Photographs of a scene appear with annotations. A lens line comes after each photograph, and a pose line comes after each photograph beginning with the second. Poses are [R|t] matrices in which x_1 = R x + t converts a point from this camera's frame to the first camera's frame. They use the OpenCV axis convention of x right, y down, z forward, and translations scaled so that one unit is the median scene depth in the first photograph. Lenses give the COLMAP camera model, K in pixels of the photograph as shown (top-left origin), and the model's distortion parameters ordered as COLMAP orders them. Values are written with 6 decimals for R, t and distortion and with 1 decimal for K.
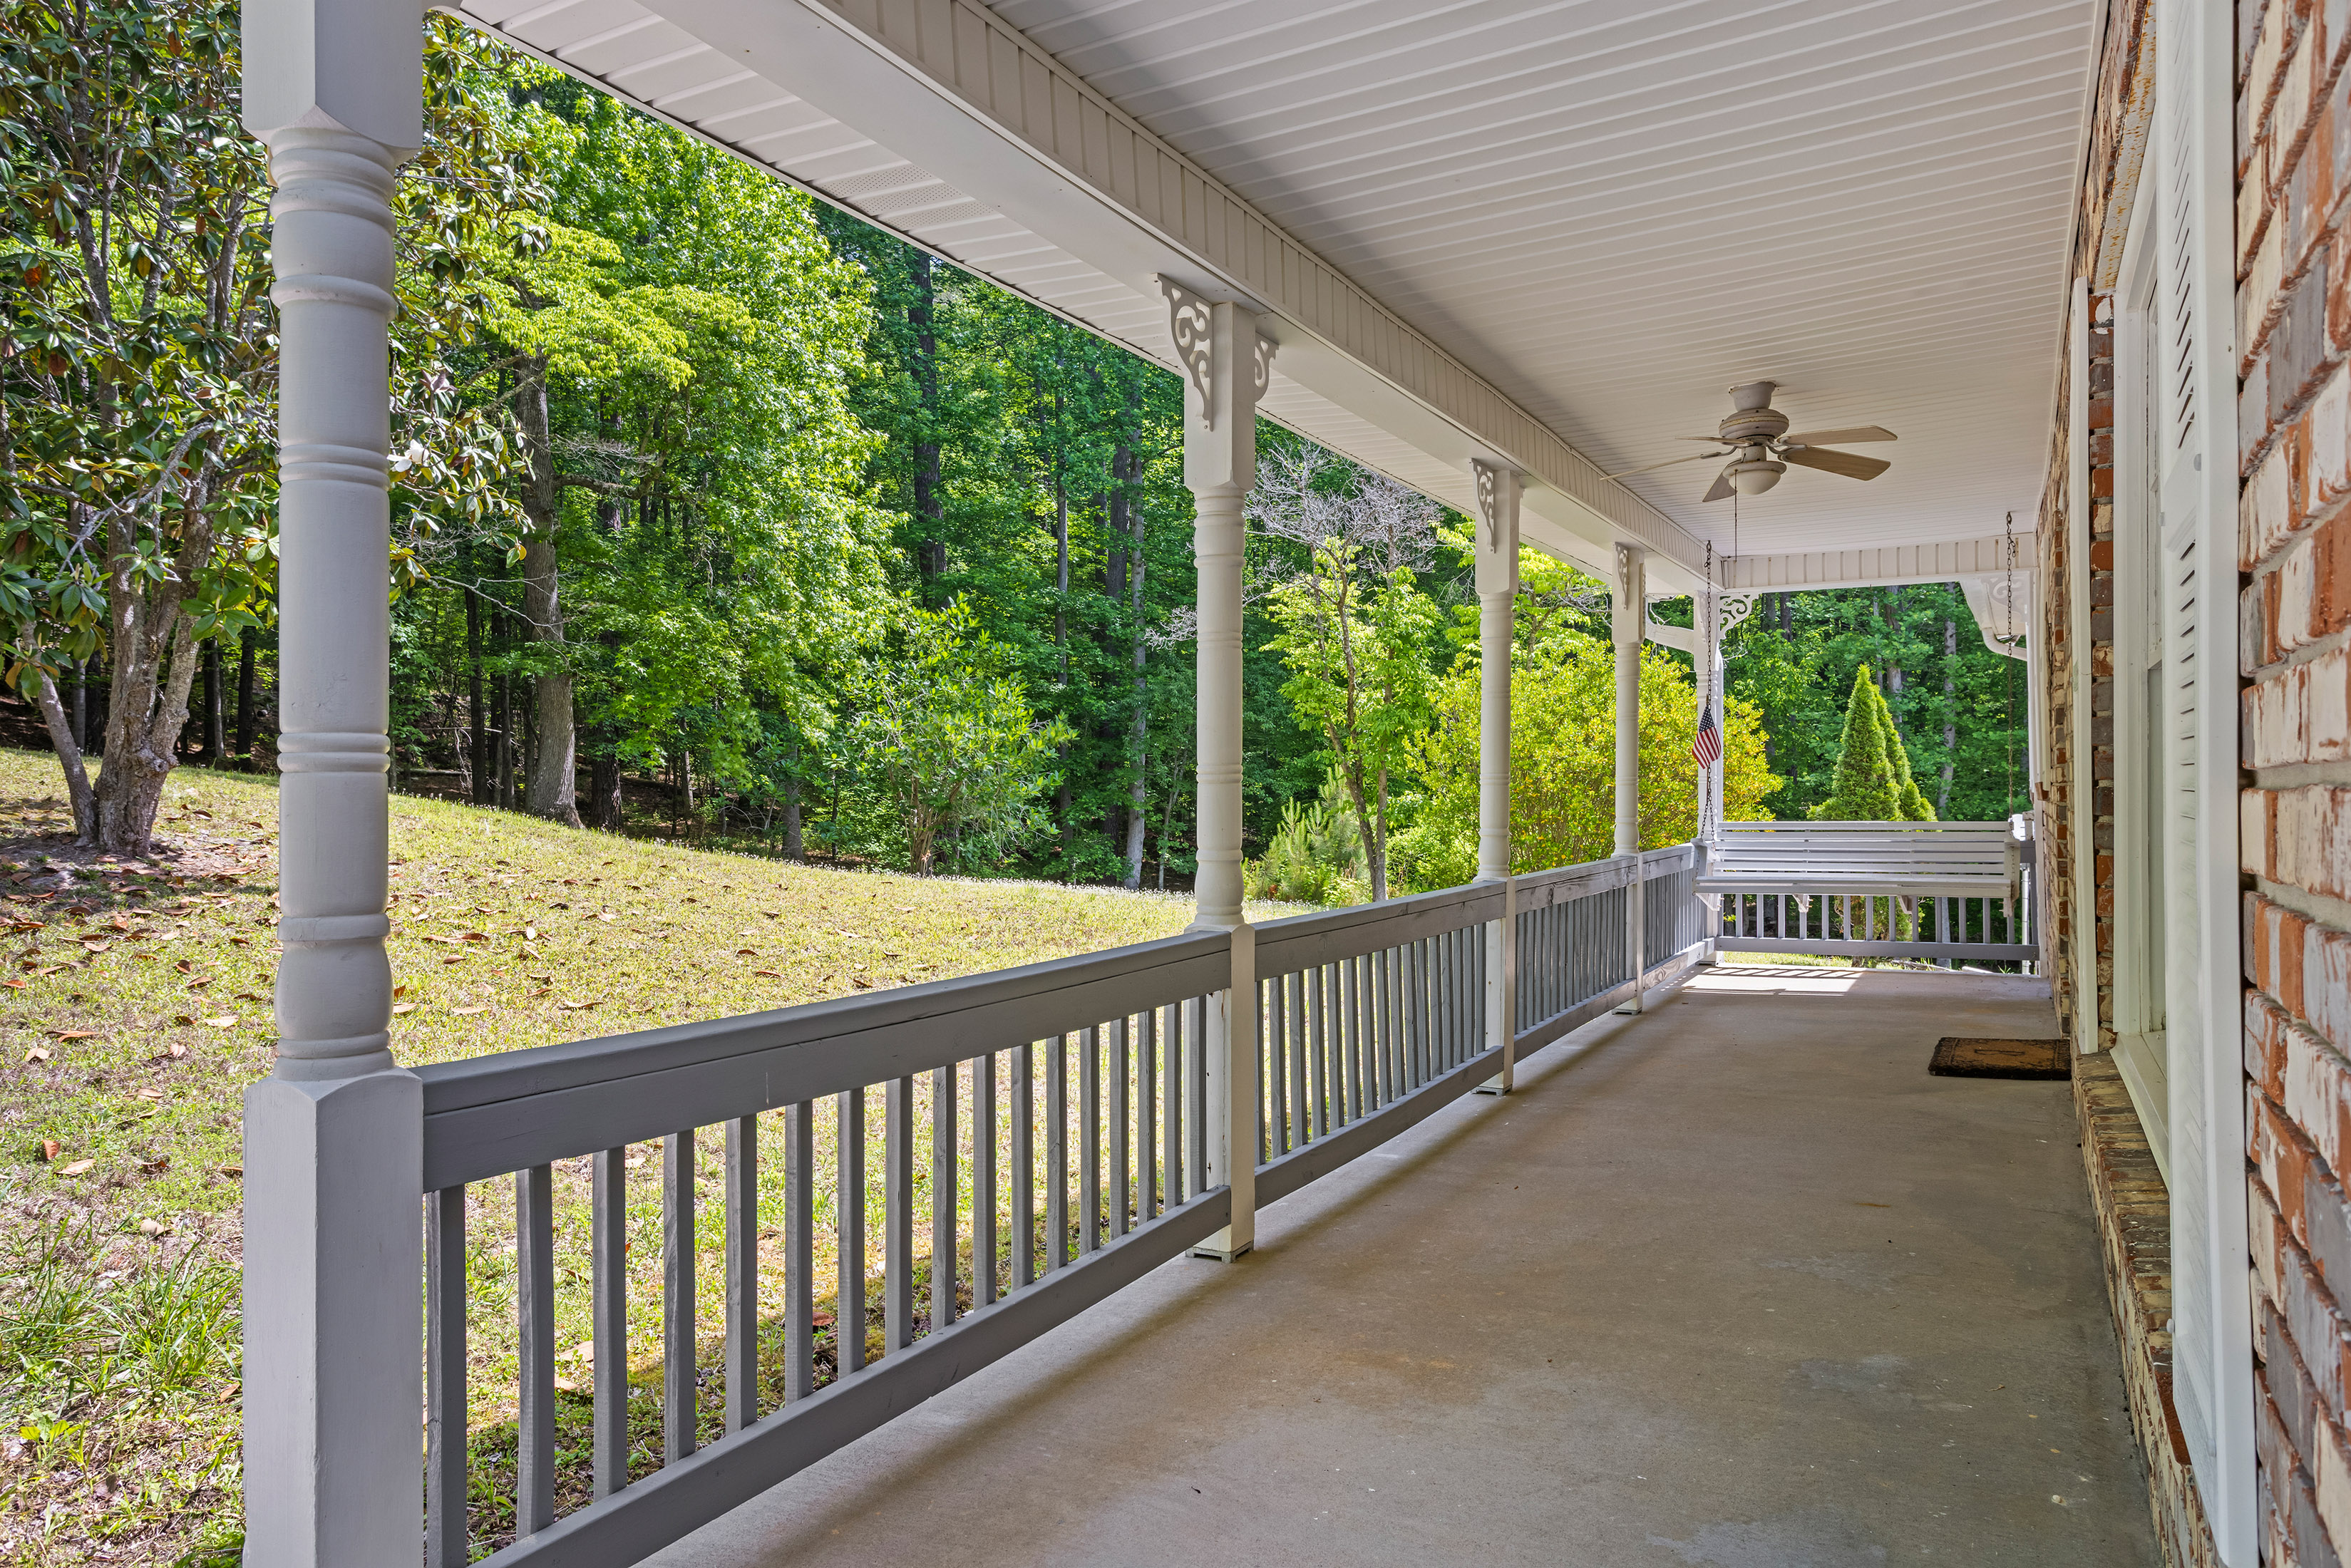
lens RADIAL K [[1572.4, 0, 1172.6], [0, 1572.4, 781.4], [0, 0, 1]] dist [0.000658, 0.008808]
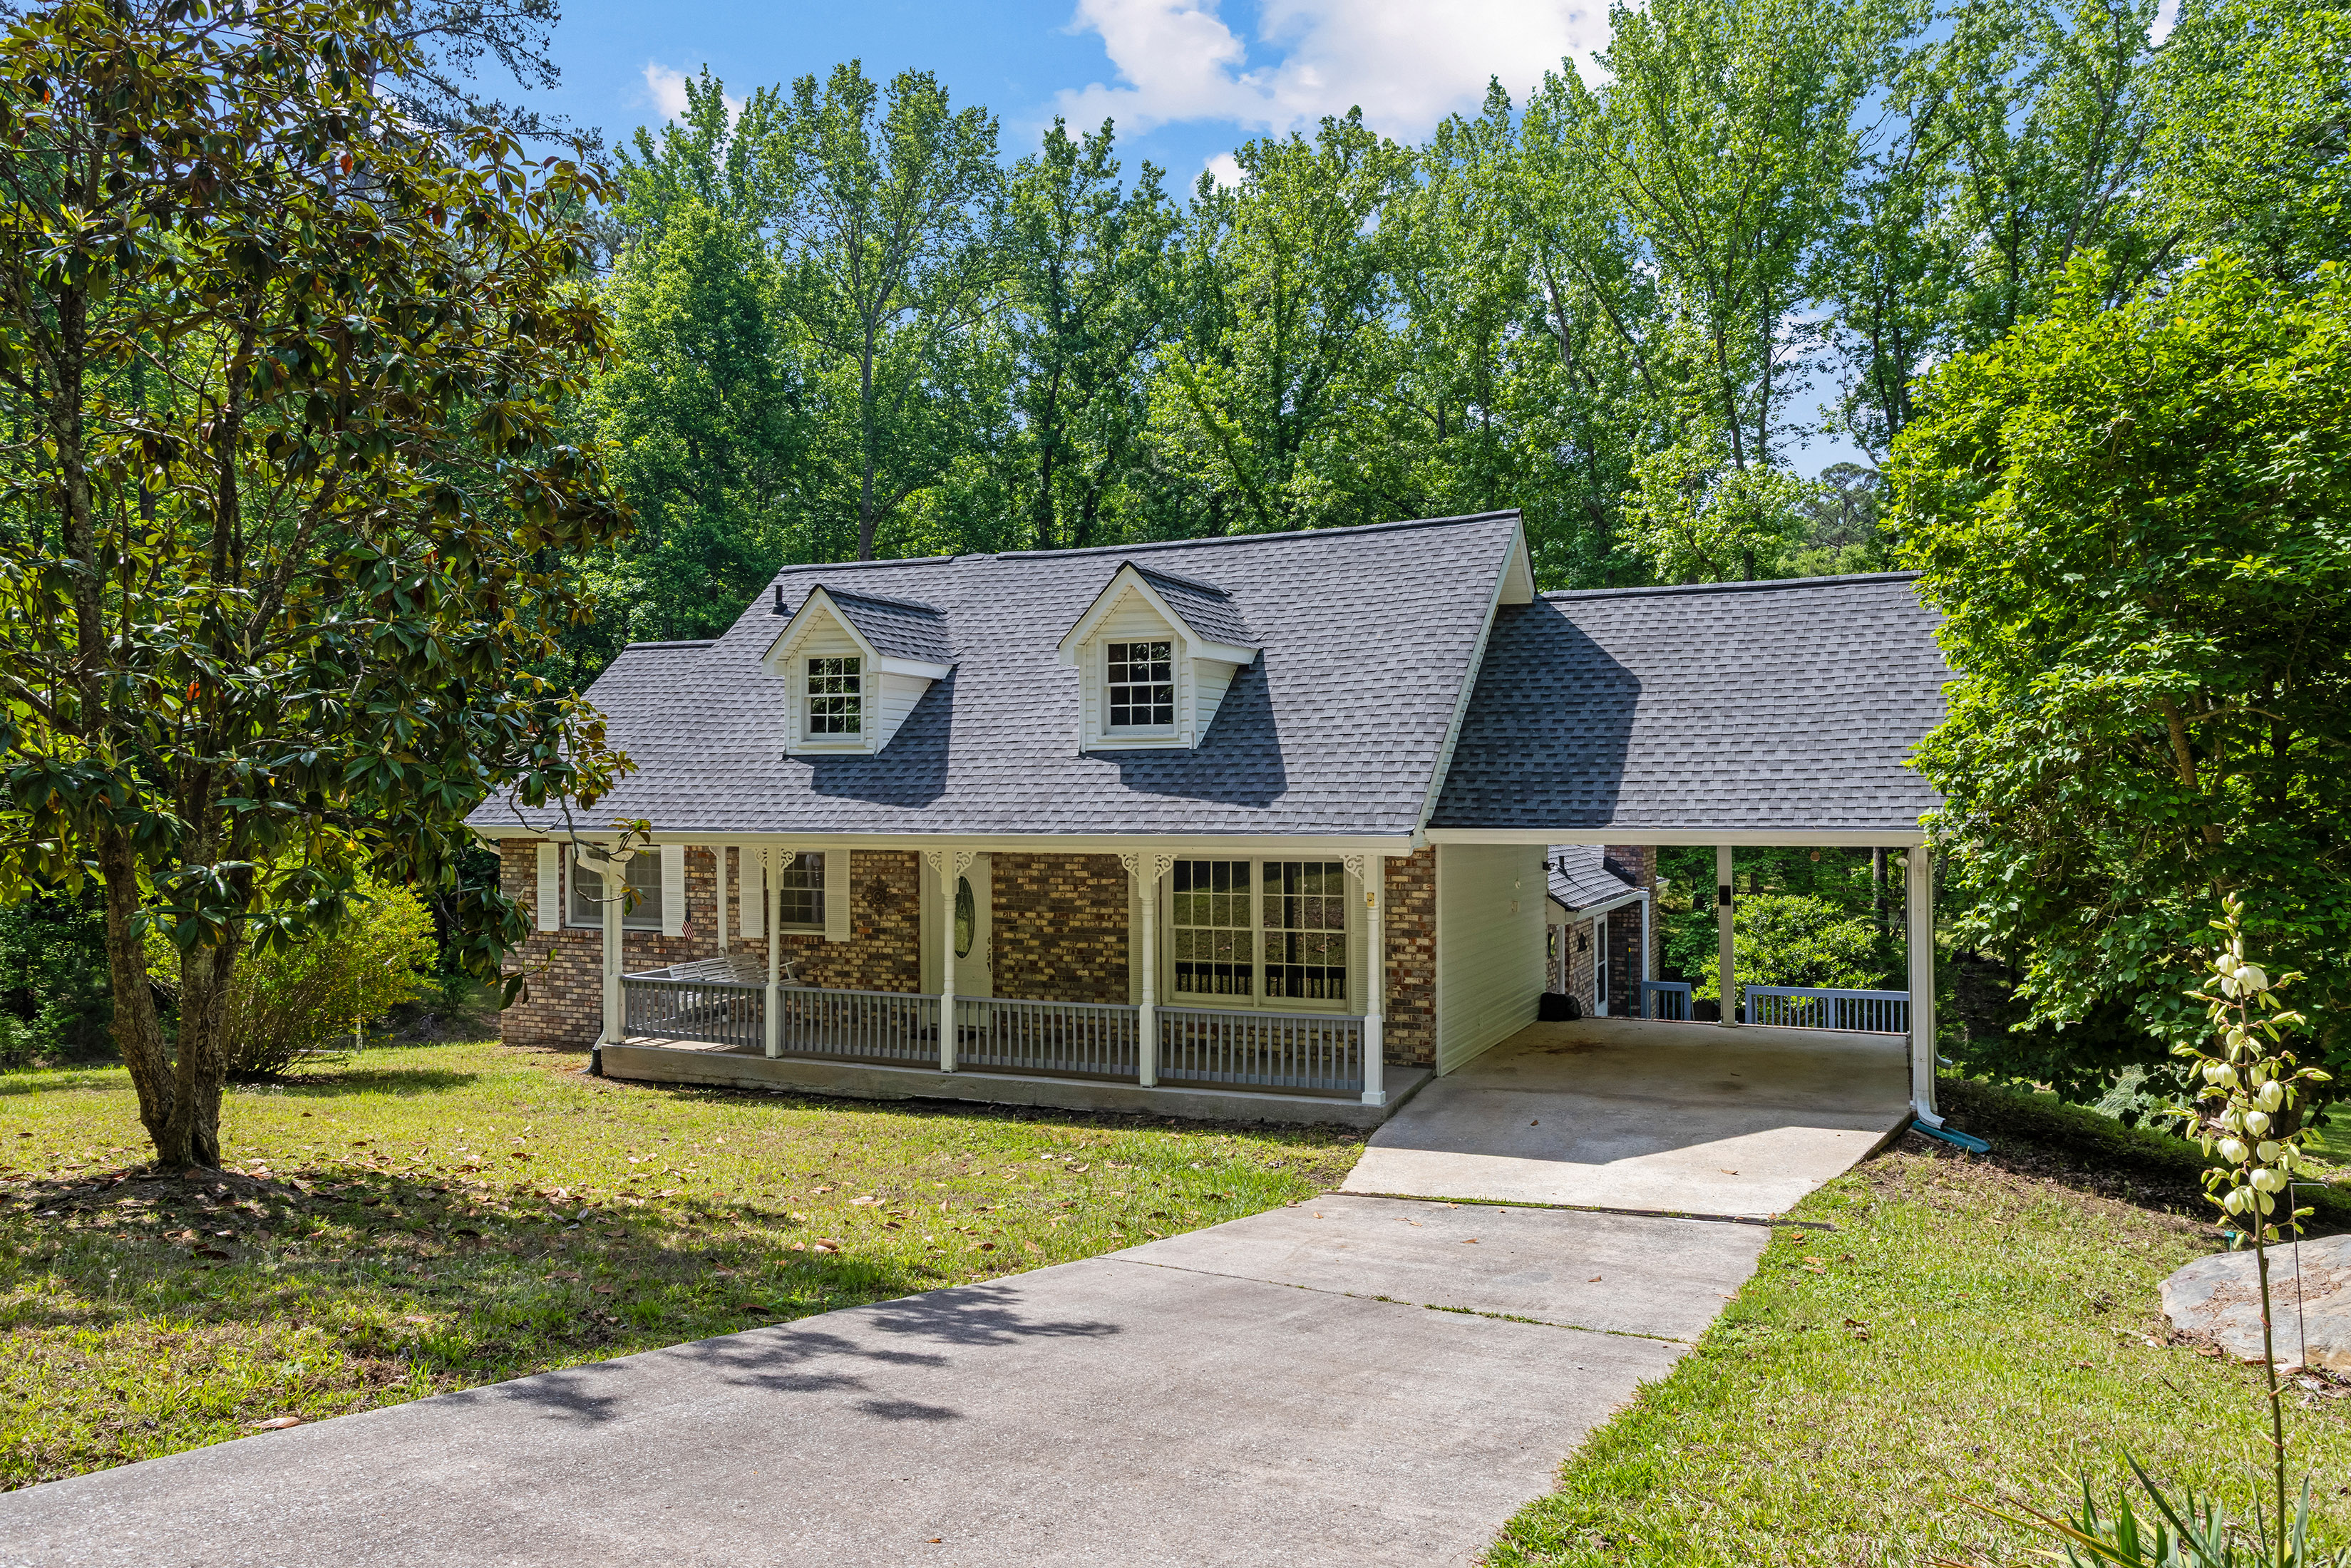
lens RADIAL K [[1572.4, 0, 1172.2], [0, 1572.4, 788.0], [0, 0, 1]] dist [0.000658, 0.008808]
pose [[-0.063102, 0.010552, 0.997951, -1.007944], [-0.000282, 0.999944, -0.010591, -0.106804], [-0.998007, -0.000949, -0.063096, 0.300446]]
